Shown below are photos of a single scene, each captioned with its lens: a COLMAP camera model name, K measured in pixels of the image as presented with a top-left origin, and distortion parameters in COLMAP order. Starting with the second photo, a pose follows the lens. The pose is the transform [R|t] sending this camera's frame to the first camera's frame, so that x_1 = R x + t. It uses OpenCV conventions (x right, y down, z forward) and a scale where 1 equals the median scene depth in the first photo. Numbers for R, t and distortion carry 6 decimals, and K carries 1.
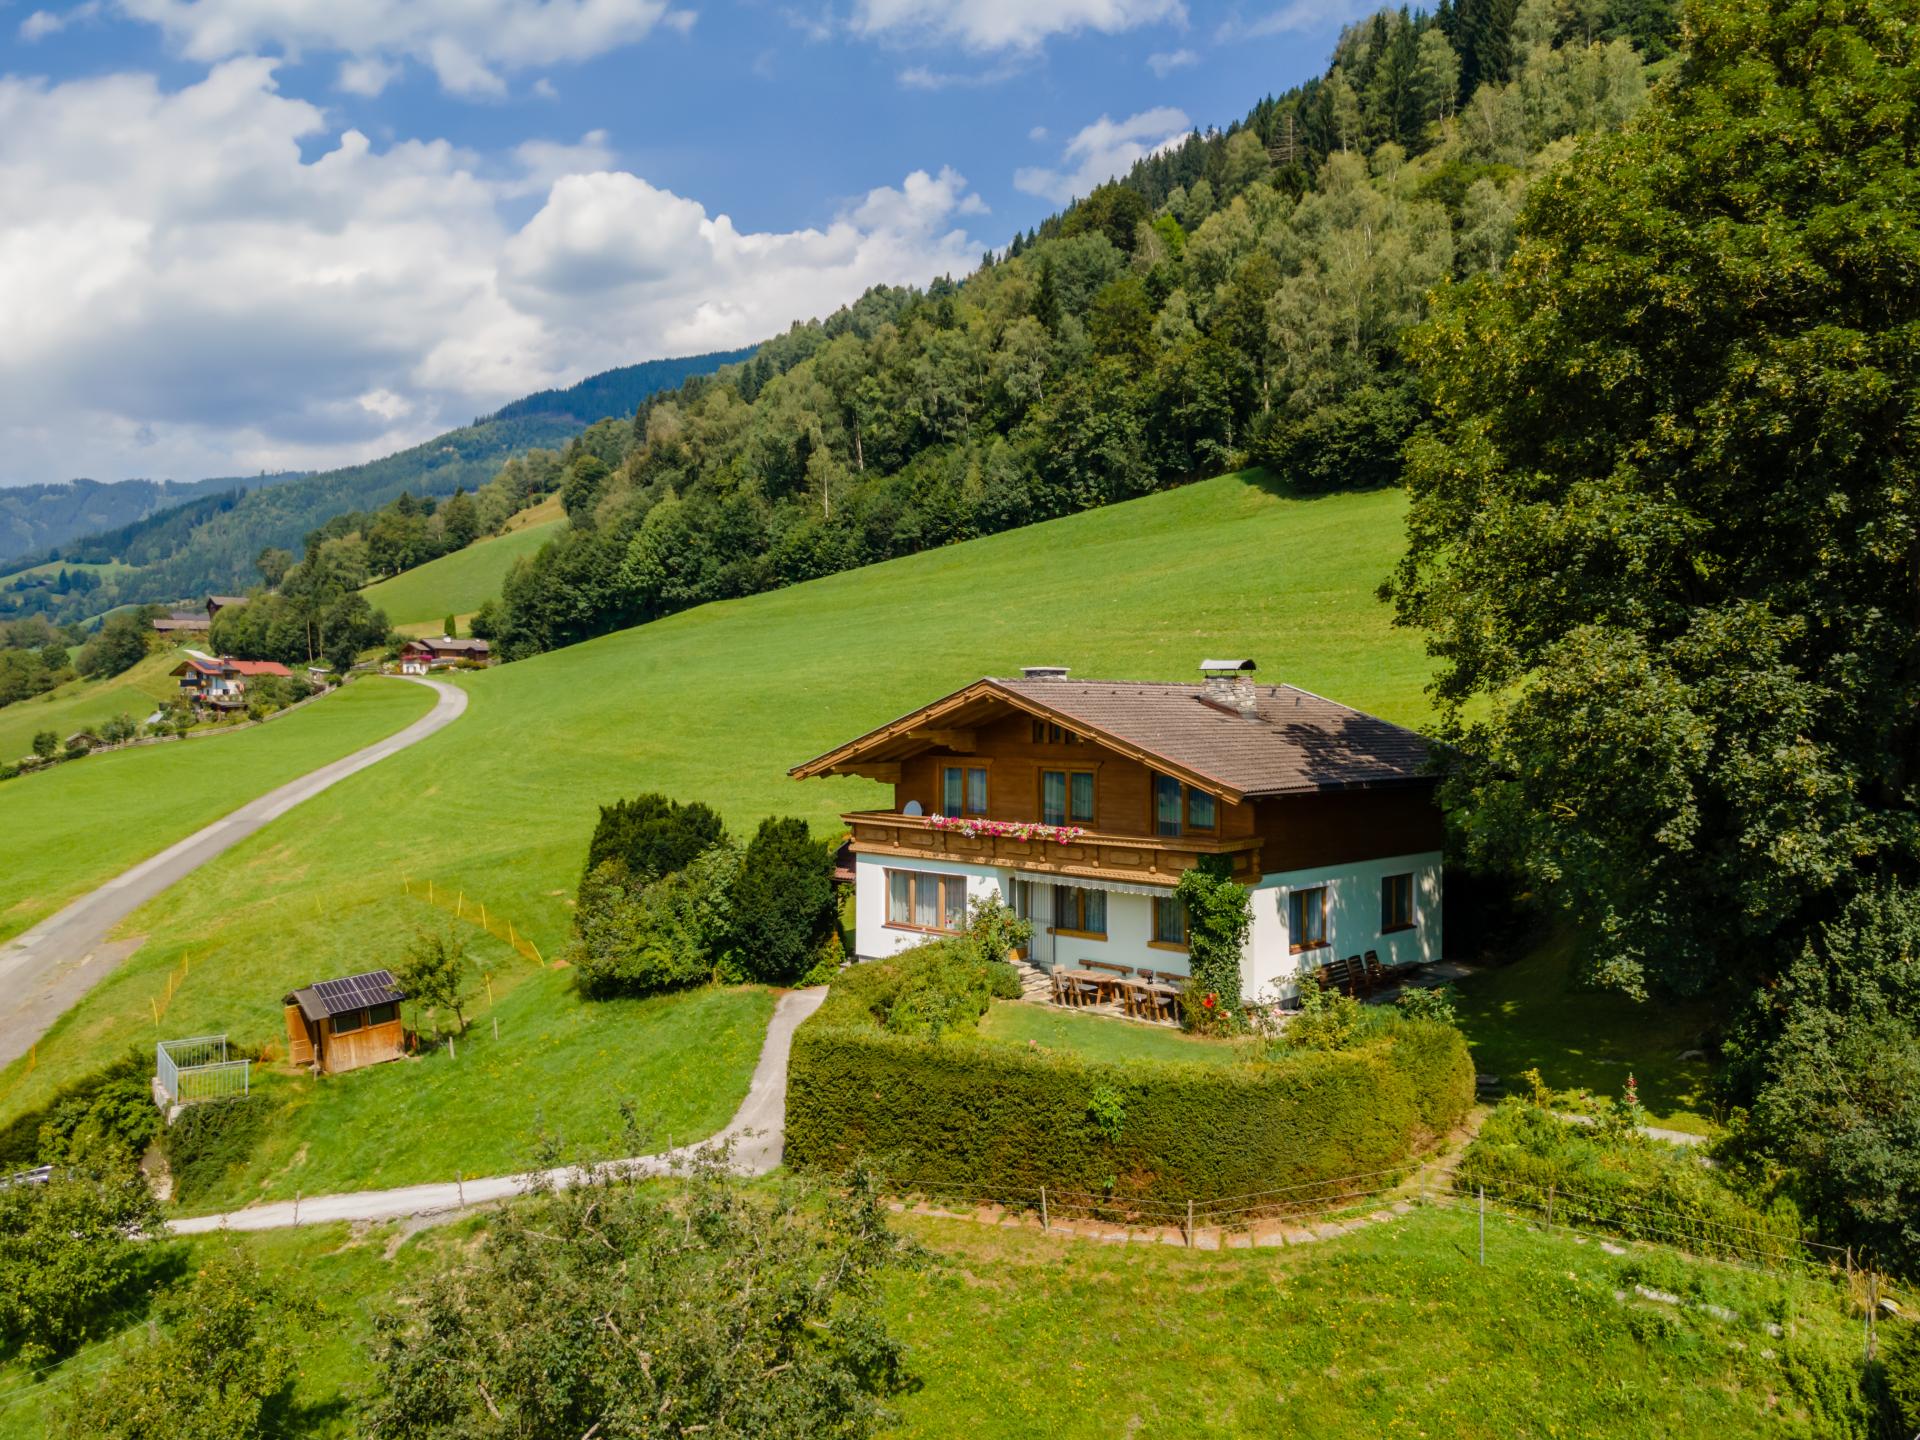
lens RADIAL K [[1525.0, 0, 919.2], [0, 1525.0, 646.5], [0, 0, 1]] dist [0.037380, 0.001789]
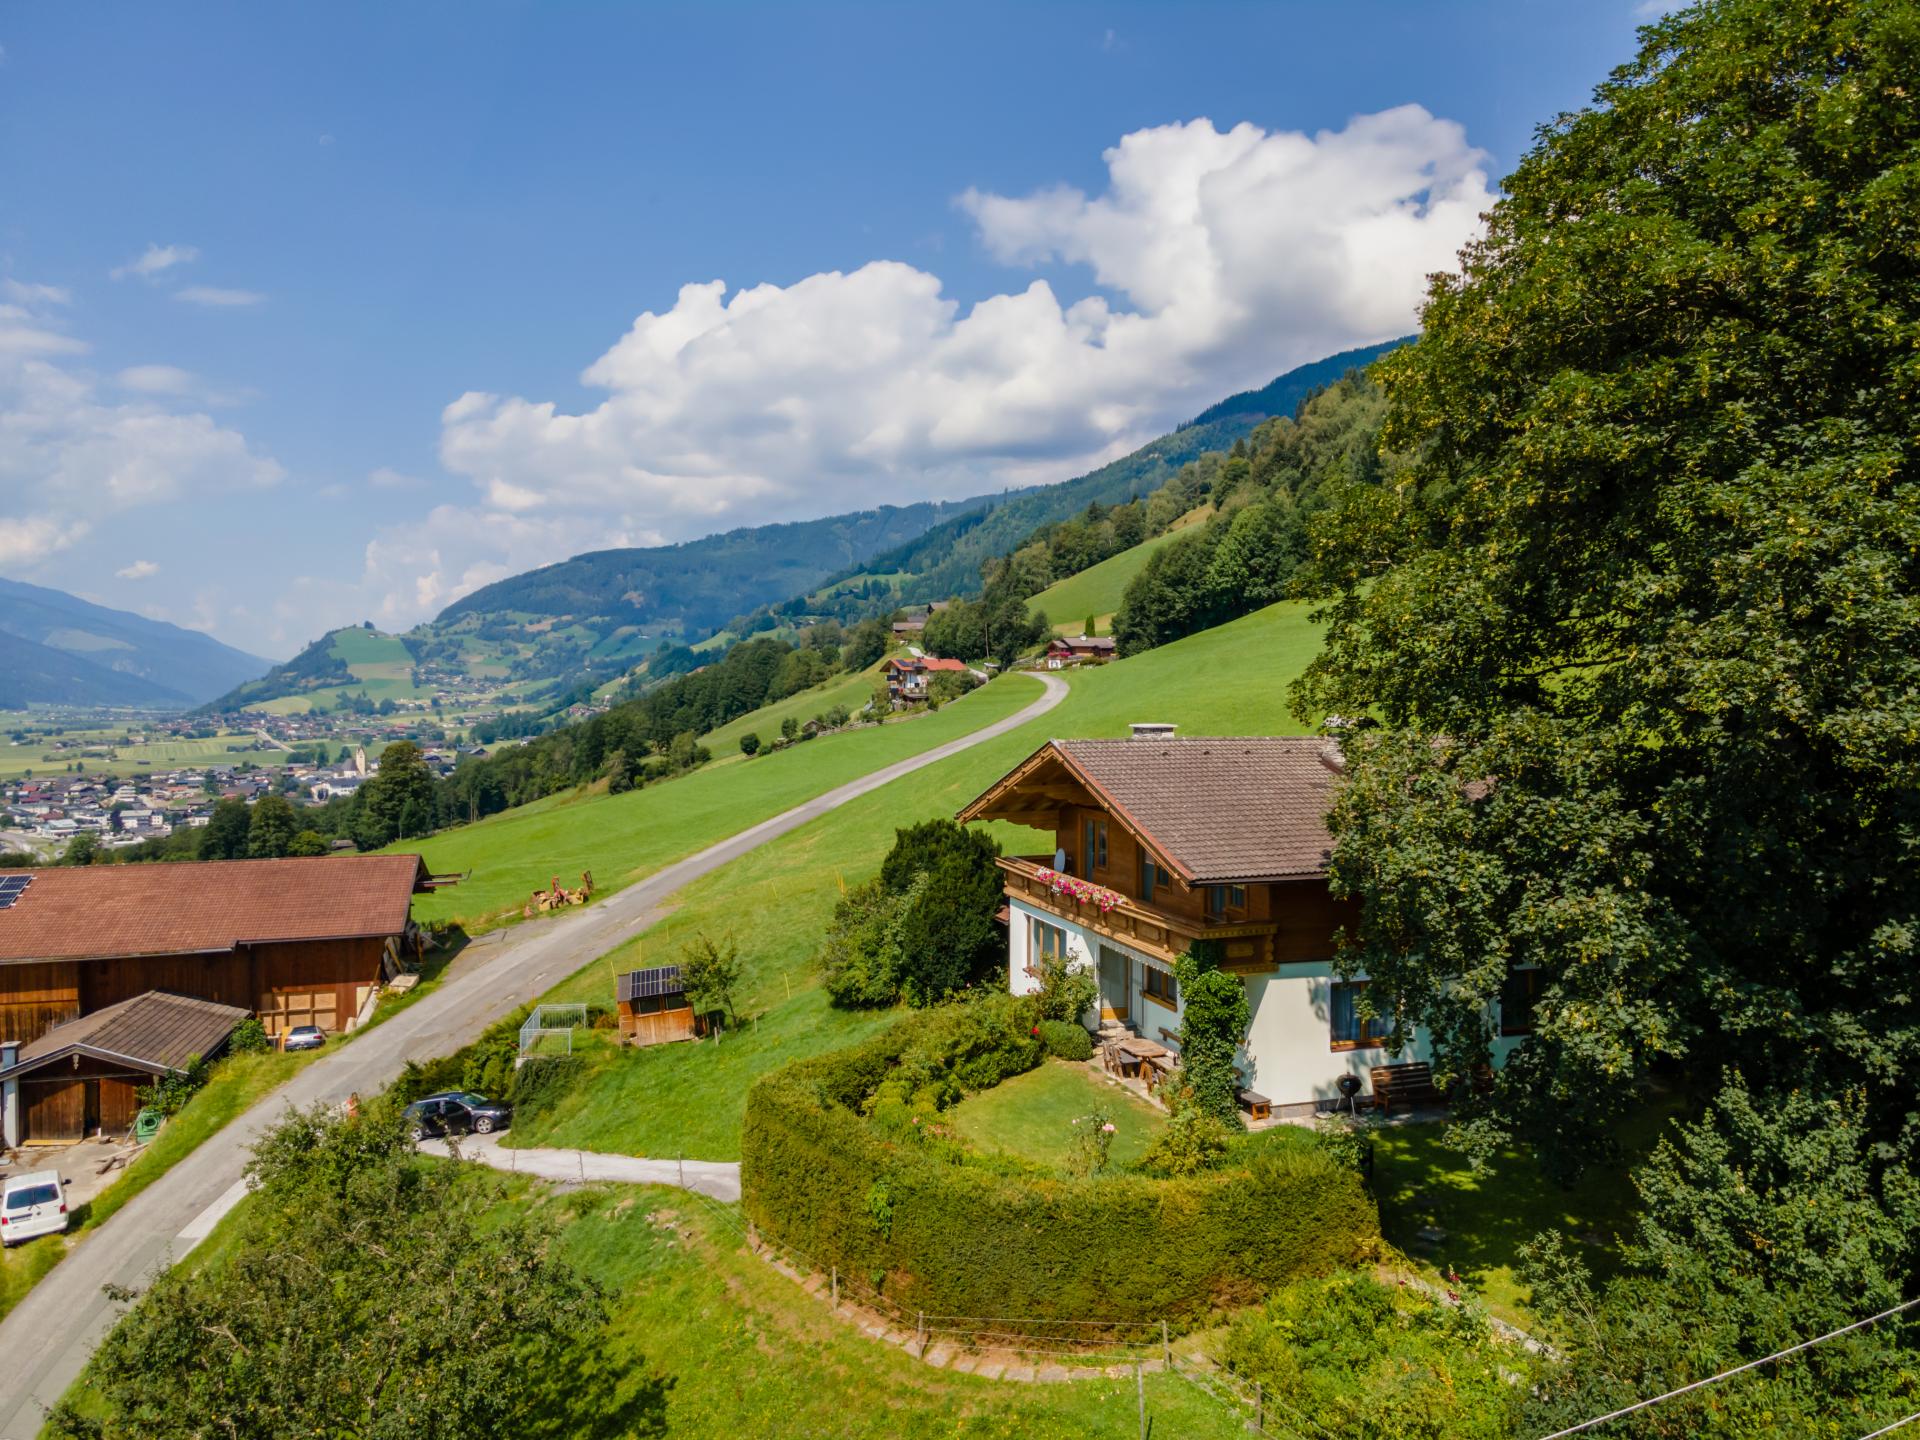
lens RADIAL K [[1423.9, 0, 954.9], [0, 1423.9, 645.1], [0, 0, 1]] dist [0.058120, 0.002288]
pose [[0.869593, -0.018687, -0.493416, 0.145048], [0.029059, 0.999488, 0.013360, -0.018281], [0.492913, -0.025956, 0.869691, 0.045180]]
